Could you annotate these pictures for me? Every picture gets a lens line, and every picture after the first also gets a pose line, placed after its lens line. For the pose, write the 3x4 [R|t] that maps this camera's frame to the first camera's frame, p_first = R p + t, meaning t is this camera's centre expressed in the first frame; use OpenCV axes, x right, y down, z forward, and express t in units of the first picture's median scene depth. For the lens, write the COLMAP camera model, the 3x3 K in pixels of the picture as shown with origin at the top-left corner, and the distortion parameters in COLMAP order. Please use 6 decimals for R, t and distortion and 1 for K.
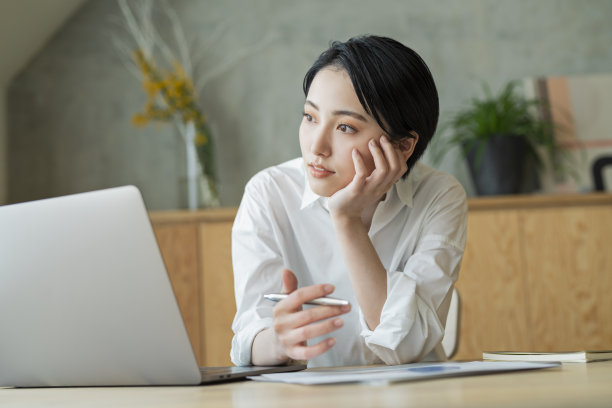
lens RADIAL K [[861.0, 0, 299.4], [0, 861.0, 206.9], [0, 0, 1]] dist [0.000154, 0.000000]
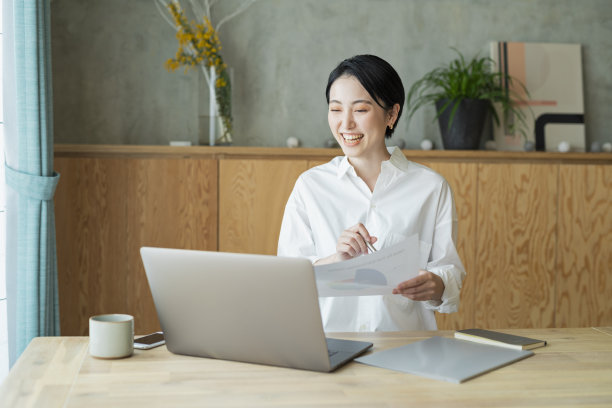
lens RADIAL K [[861.0, 0, 304.7], [0, 861.0, 202.4], [0, 0, 1]] dist [0.000154, 0.000000]
pose [[0.991420, 0.057242, 0.117518, -0.131679], [-0.077945, 0.980585, 0.179940, -0.140880], [-0.104937, -0.187556, 0.976633, -0.191152]]
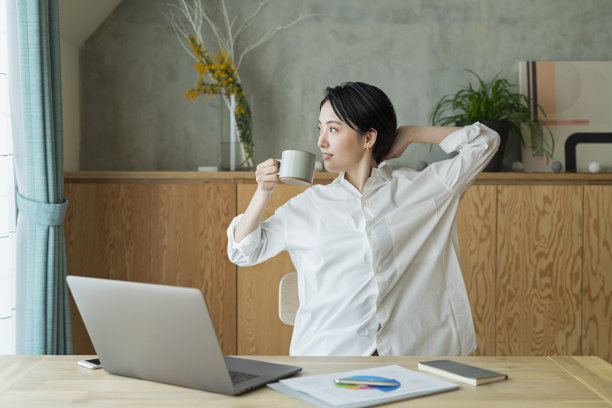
lens RADIAL K [[861.0, 0, 304.3], [0, 861.0, 201.3], [0, 0, 1]] dist [0.000154, 0.000000]
pose [[0.997936, 0.053782, -0.035093, 0.025615], [-0.046983, 0.983983, 0.171958, -0.167662], [0.043780, -0.169954, 0.984479, -0.220623]]
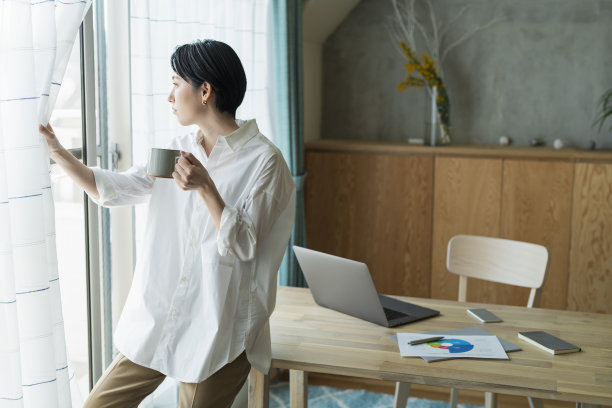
lens RADIAL K [[861.0, 0, 302.9], [0, 861.0, 203.1], [0, 0, 1]] dist [0.000154, 0.000000]
pose [[0.939598, 0.108595, -0.324595, 0.180571], [-0.009651, 0.956364, 0.292019, -0.355001], [0.342143, -0.271248, 0.899646, -0.546142]]
